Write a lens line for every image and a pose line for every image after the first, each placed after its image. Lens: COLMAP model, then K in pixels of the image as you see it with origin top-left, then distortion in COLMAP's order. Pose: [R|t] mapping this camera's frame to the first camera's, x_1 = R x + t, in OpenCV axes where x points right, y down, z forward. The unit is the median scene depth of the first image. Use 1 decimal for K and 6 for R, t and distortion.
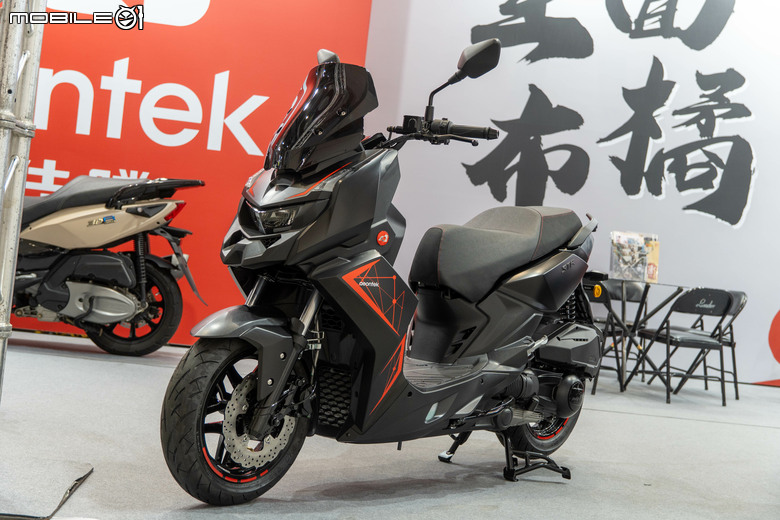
lens RADIAL K [[871.1, 0, 390.0], [0, 871.1, 260.0], [0, 0, 1]] dist [0.011654, 0.015610]
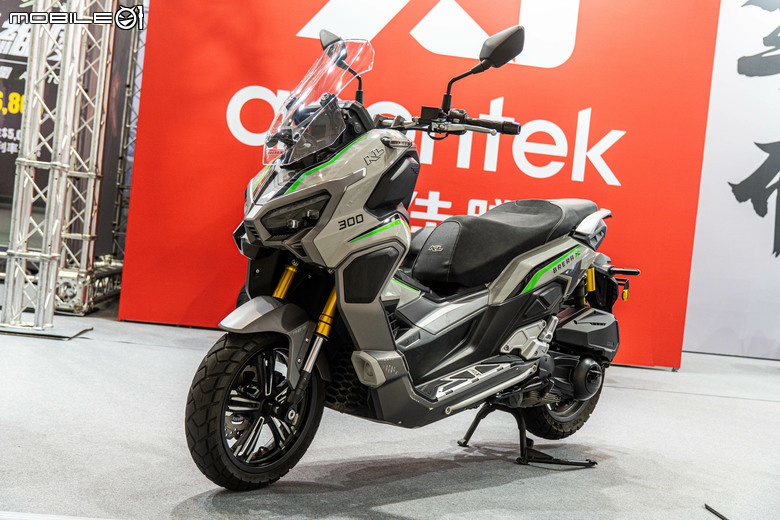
lens RADIAL K [[887.8, 0, 390.0], [0, 887.8, 260.0], [0, 0, 1]] dist [0.035119, 0.001406]
pose [[0.995843, -0.015908, 0.089685, -0.446539], [0.013807, 0.999617, 0.024002, -0.046200], [-0.090033, -0.022664, 0.995681, -0.084520]]
